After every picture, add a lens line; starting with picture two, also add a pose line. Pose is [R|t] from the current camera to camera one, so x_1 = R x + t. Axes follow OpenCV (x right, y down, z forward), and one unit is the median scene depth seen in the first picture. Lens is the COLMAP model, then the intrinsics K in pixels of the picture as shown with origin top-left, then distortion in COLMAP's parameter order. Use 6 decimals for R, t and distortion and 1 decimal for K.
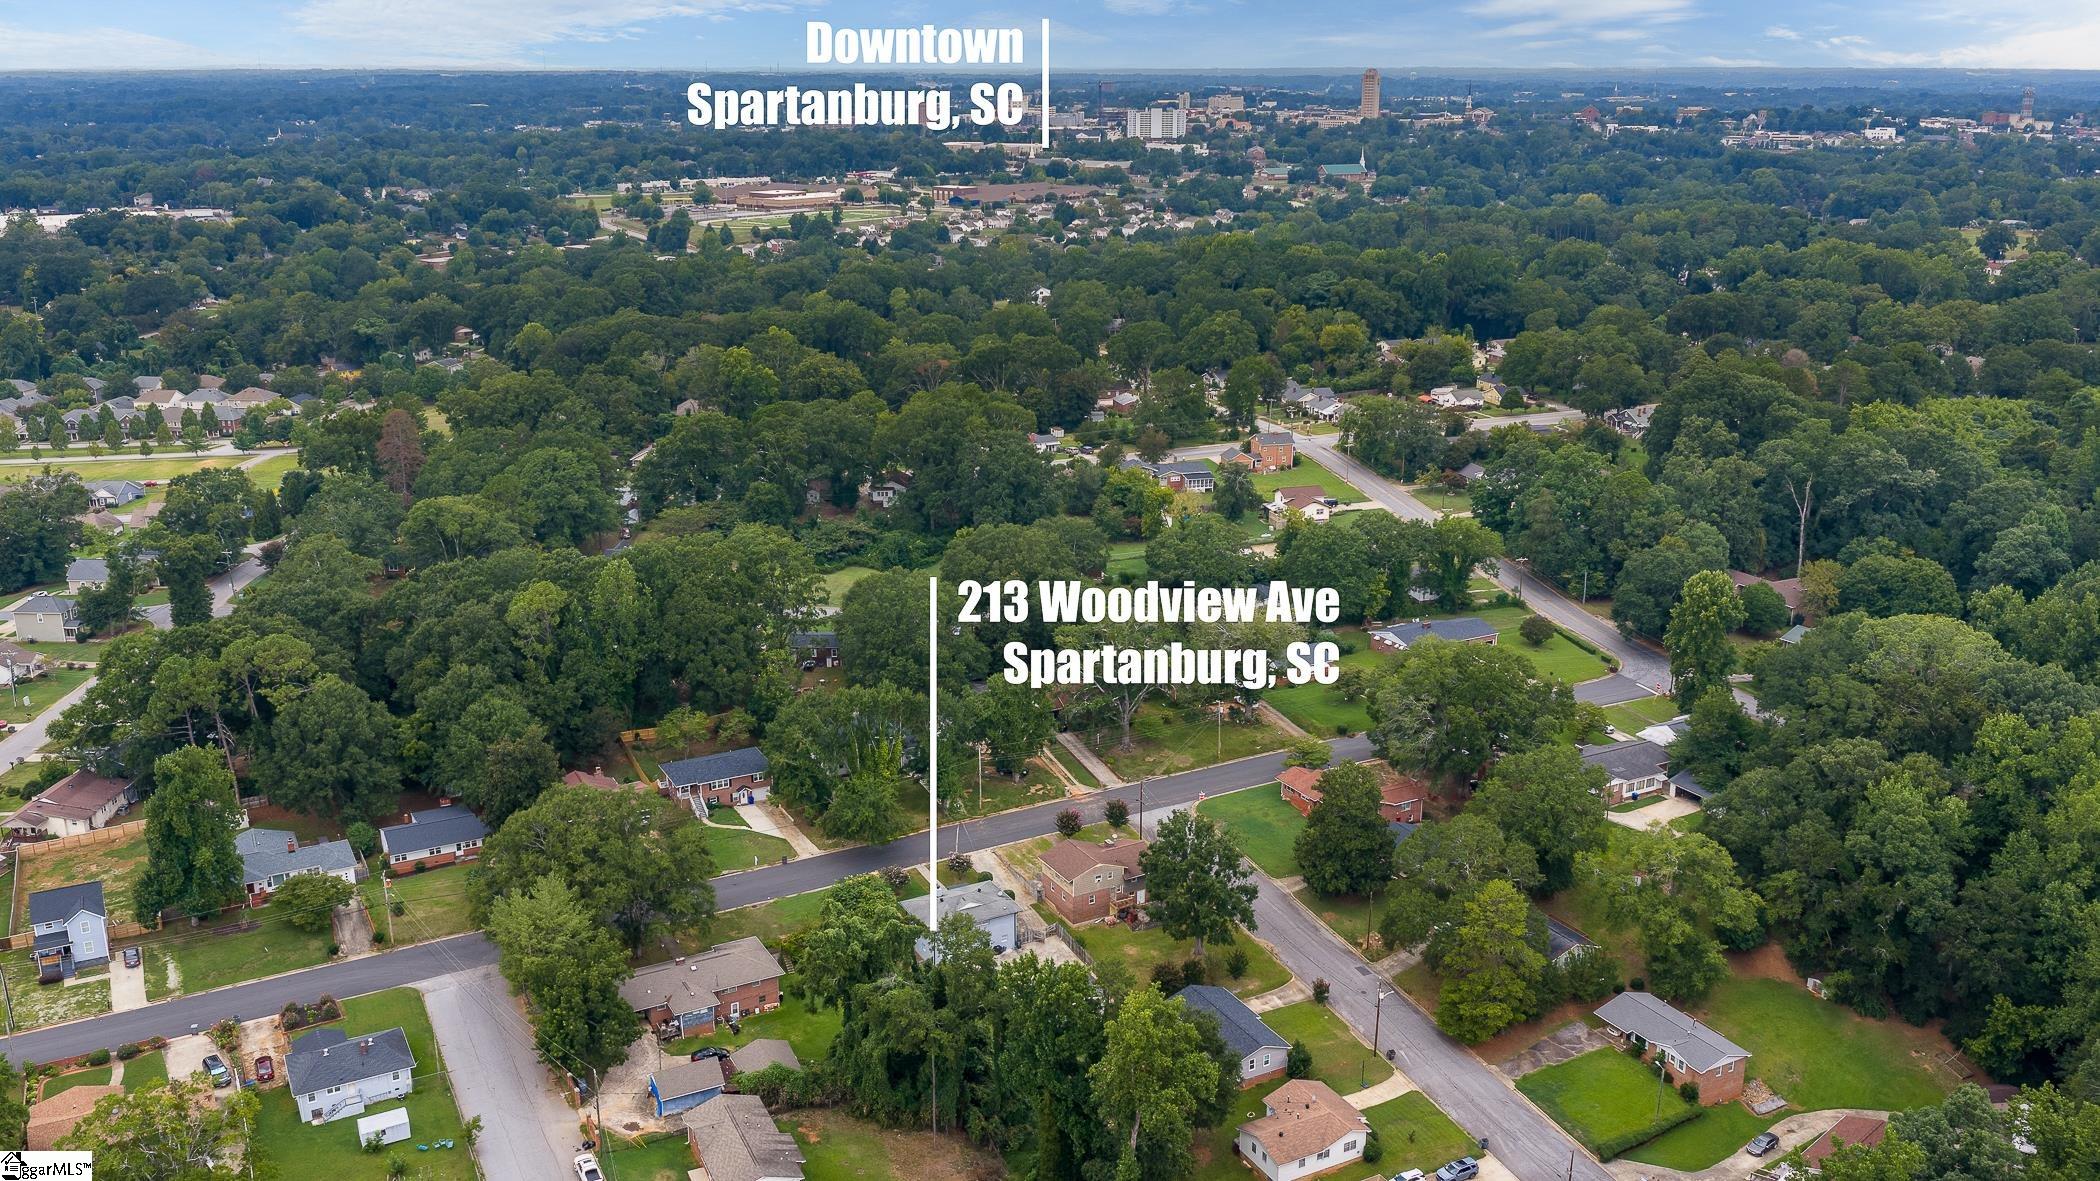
lens RADIAL K [[1729.0, 0, 1053.0], [0, 1729.0, 585.1], [0, 0, 1]] dist [0.022181, -0.051071]
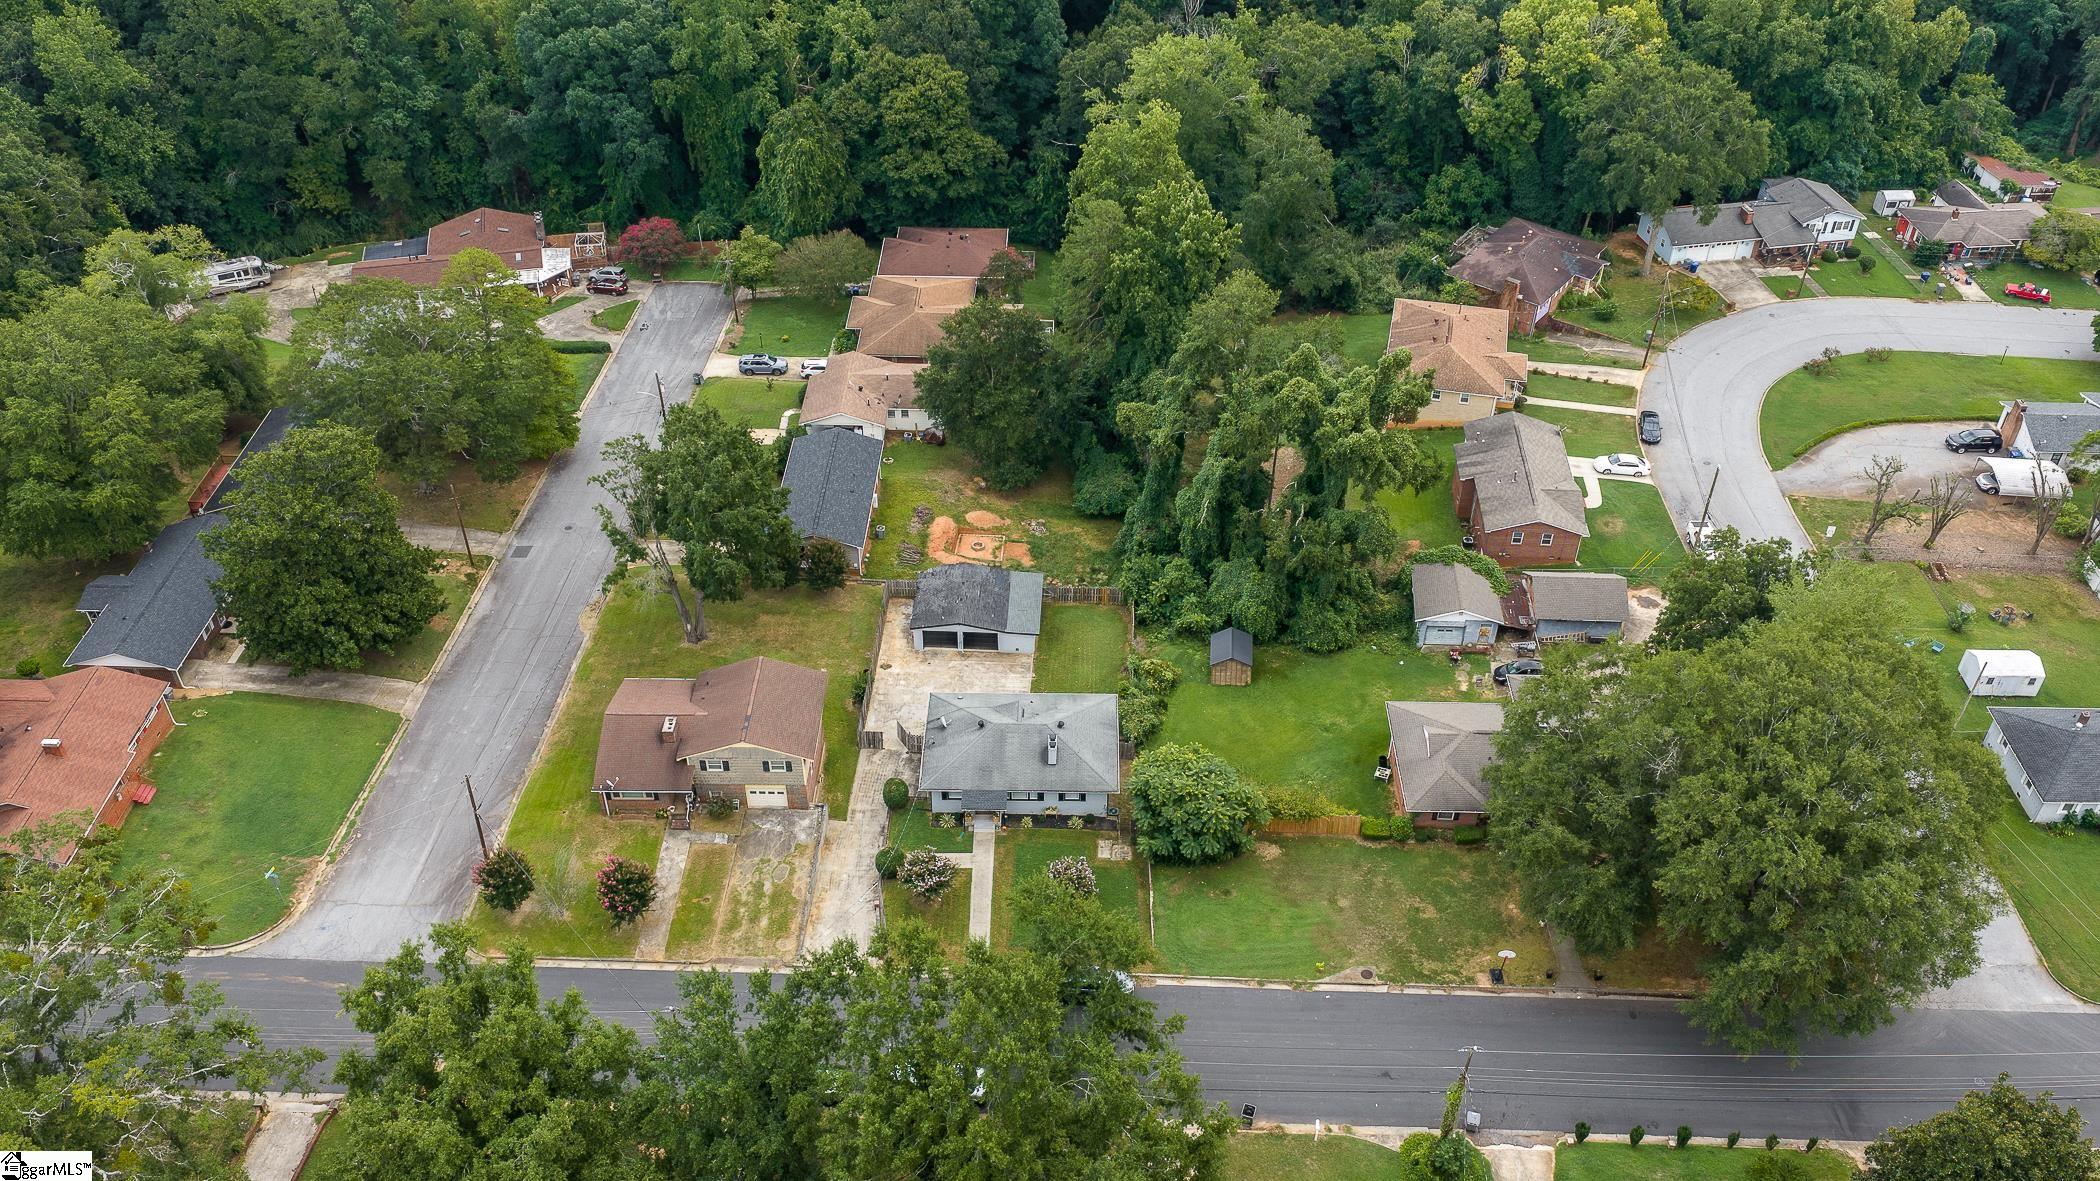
lens RADIAL K [[1729.0, 0, 1053.0], [0, 1729.0, 585.1], [0, 0, 1]] dist [0.022181, -0.051071]
pose [[-0.869396, -0.314684, 0.380953, -0.232888], [0.134360, 0.591369, 0.795129, -0.246733], [-0.475498, 0.742467, -0.471853, 1.130599]]
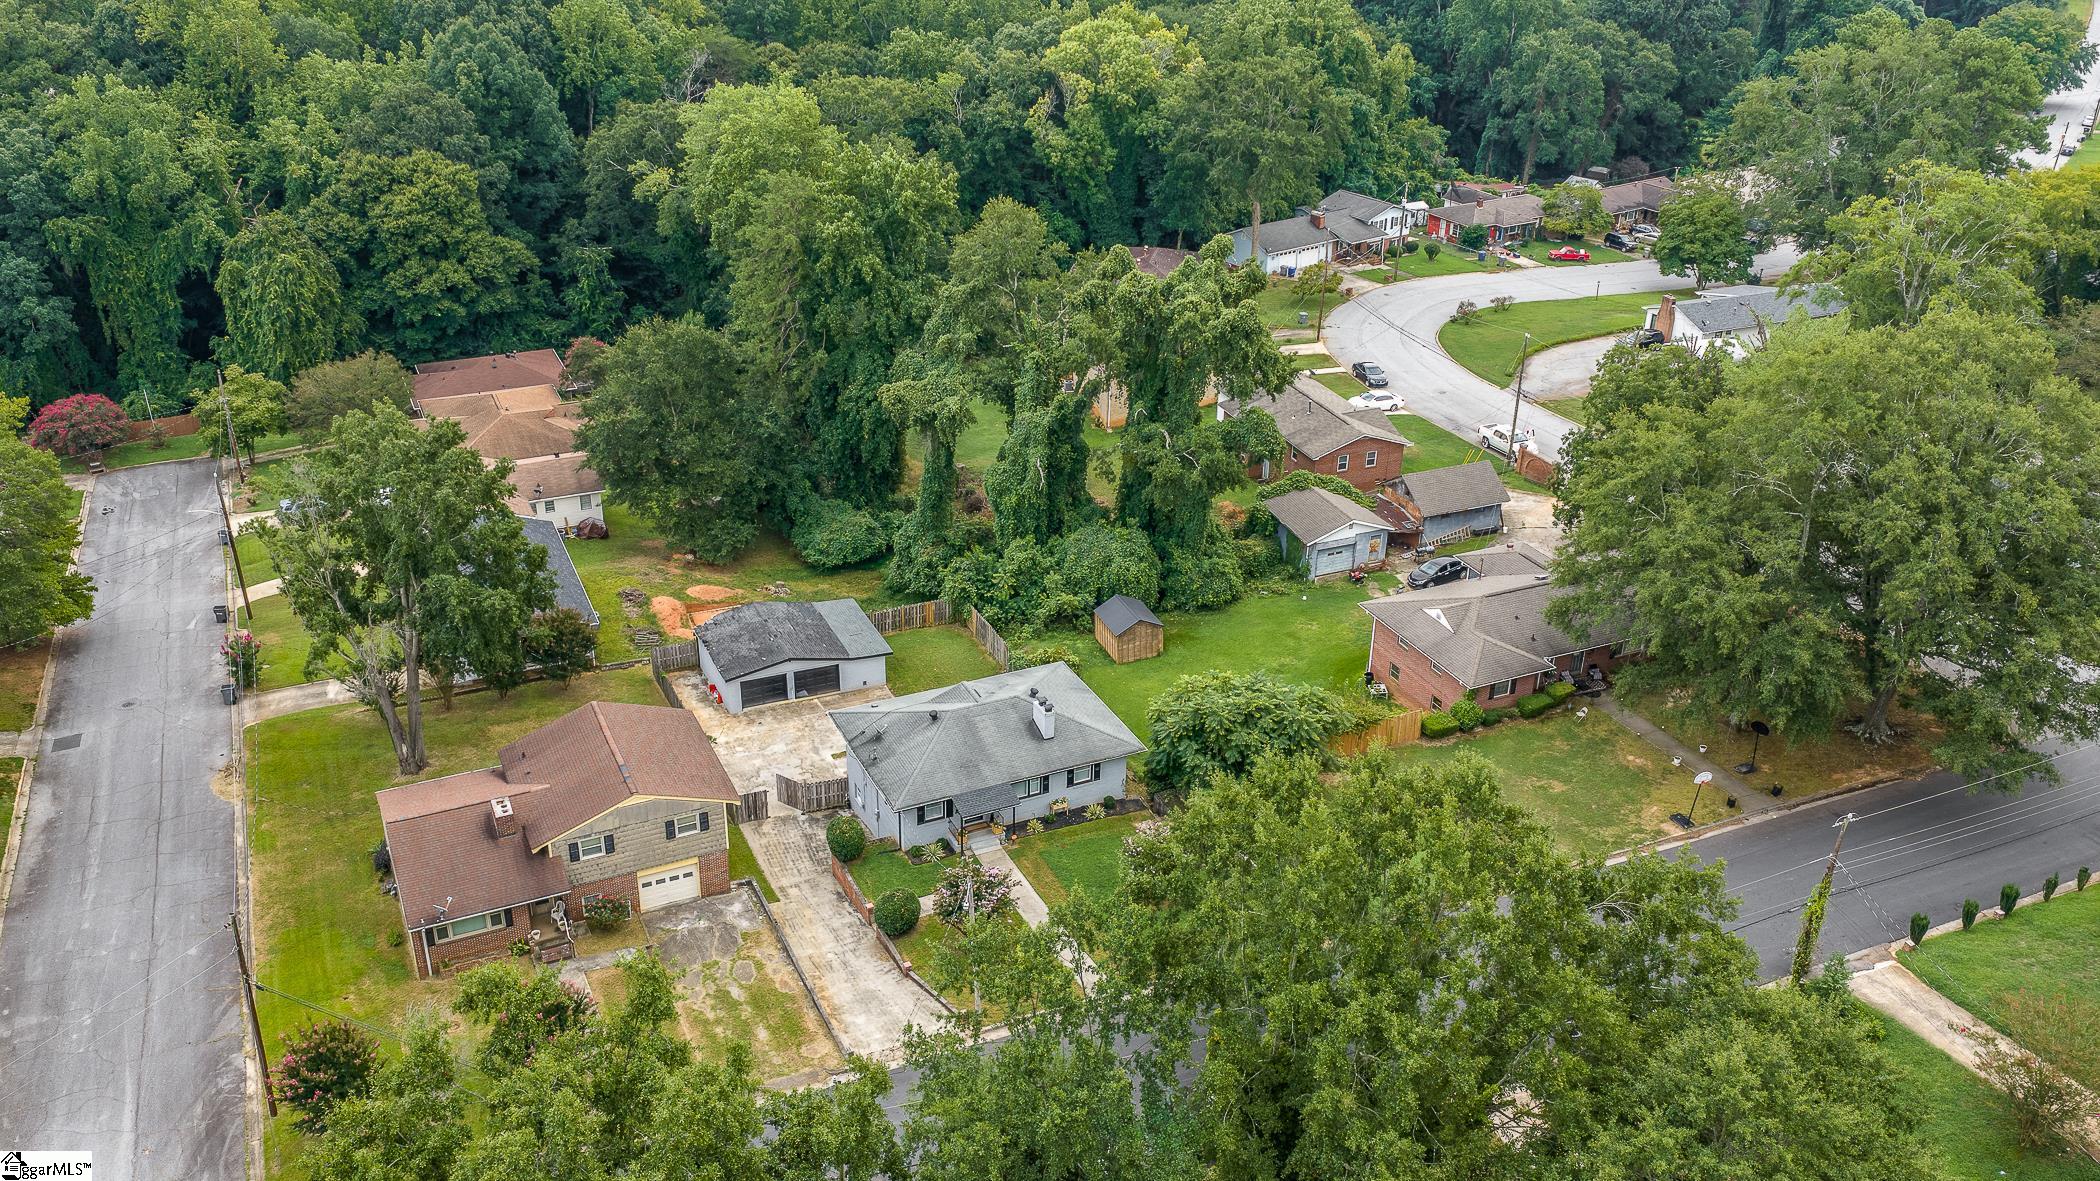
lens RADIAL K [[1729.0, 0, 1053.0], [0, 1729.0, 585.1], [0, 0, 1]] dist [0.022181, -0.051071]
pose [[-0.997831, -0.047344, 0.045733, -0.079223], [-0.003012, 0.726881, 0.686757, -0.097202], [-0.065756, 0.685129, -0.725447, 1.174333]]
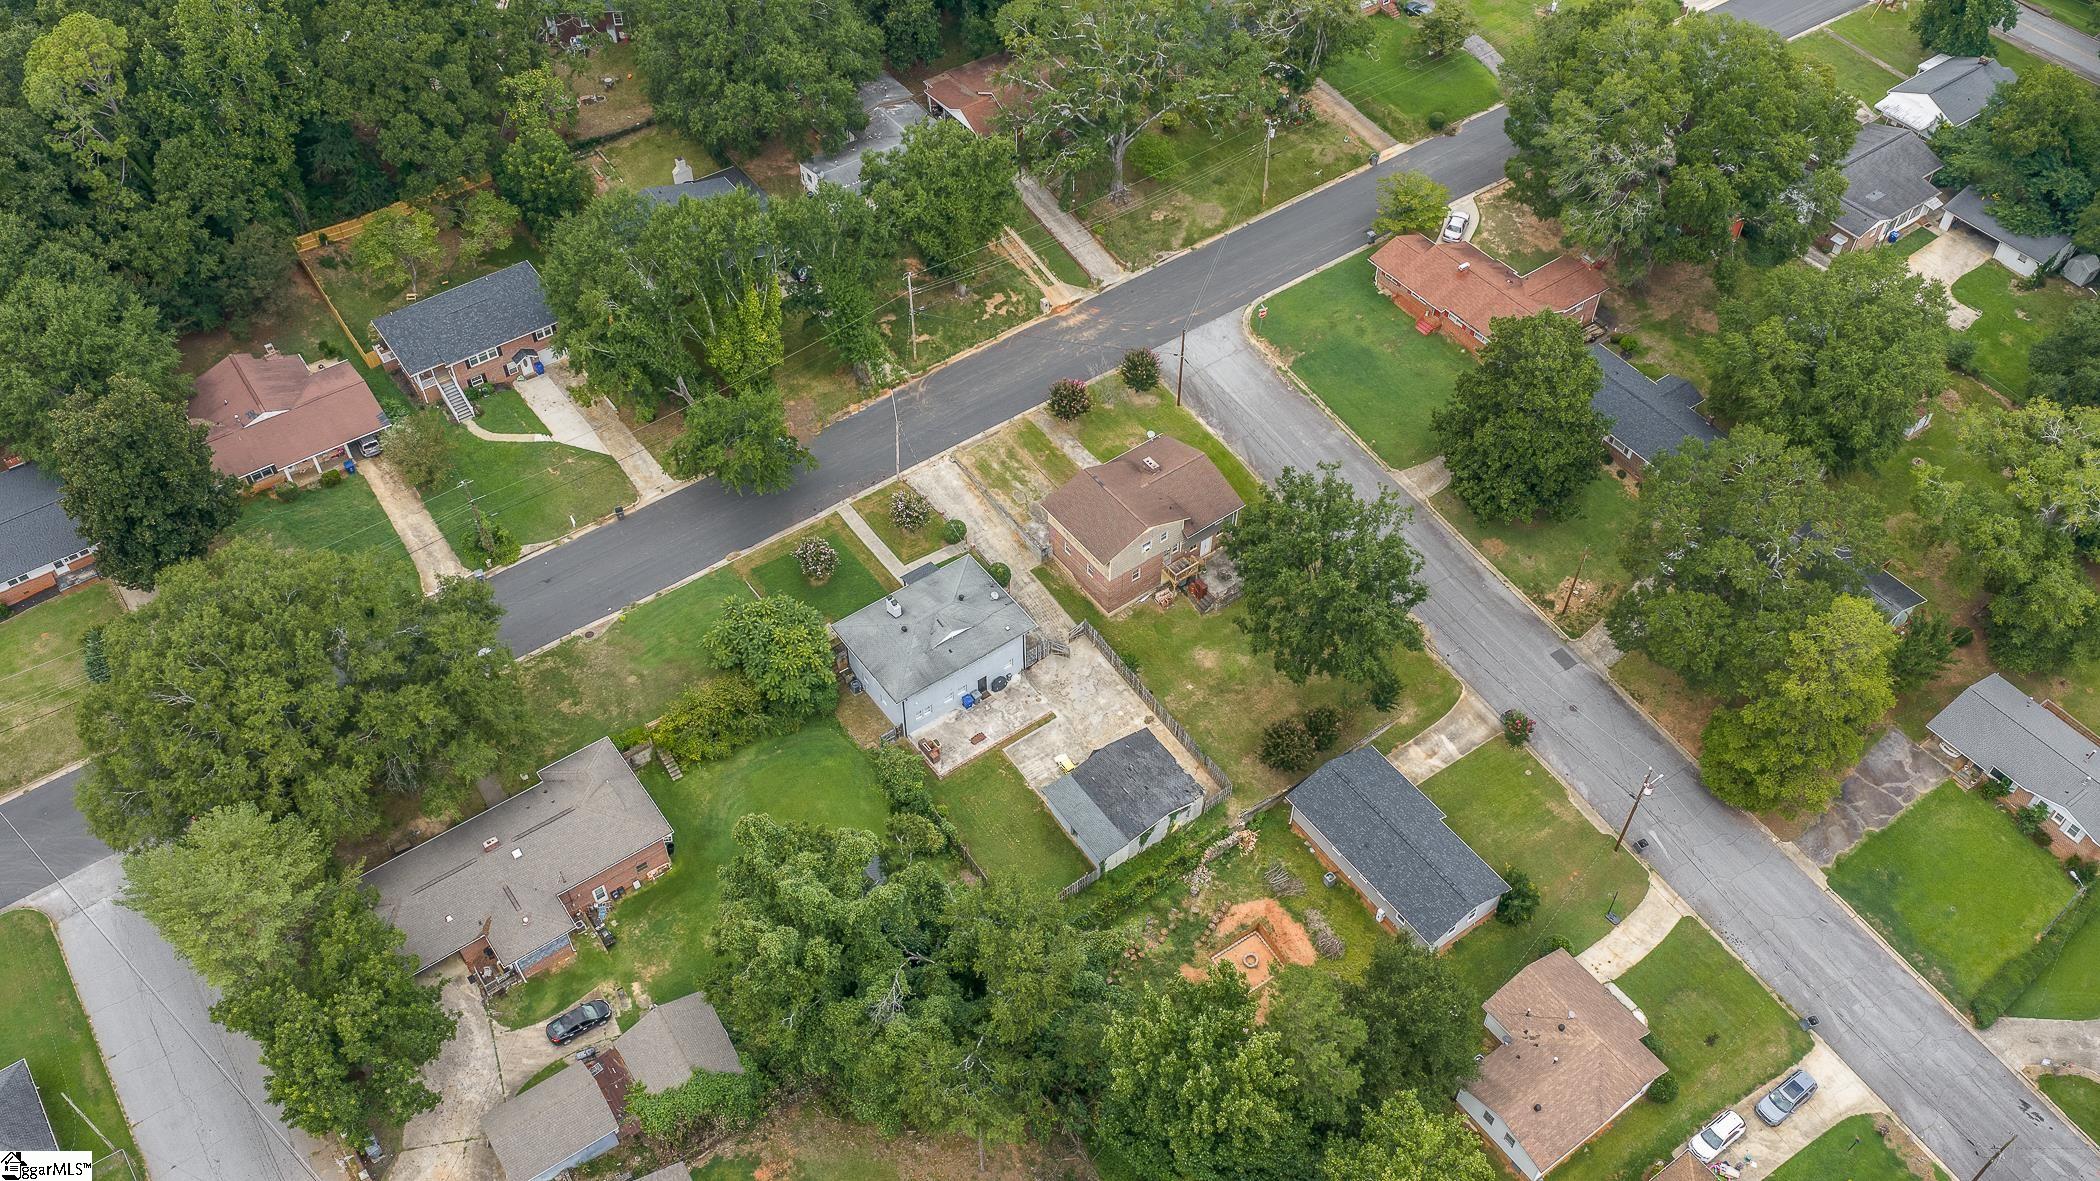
lens RADIAL K [[1729.0, 0, 1053.0], [0, 1729.0, 585.1], [0, 0, 1]] dist [0.022181, -0.051071]
pose [[0.991281, -0.098595, 0.087415, -0.059482], [0.038847, 0.852598, 0.521122, -0.135075], [-0.125910, -0.513183, 0.848994, 0.450223]]
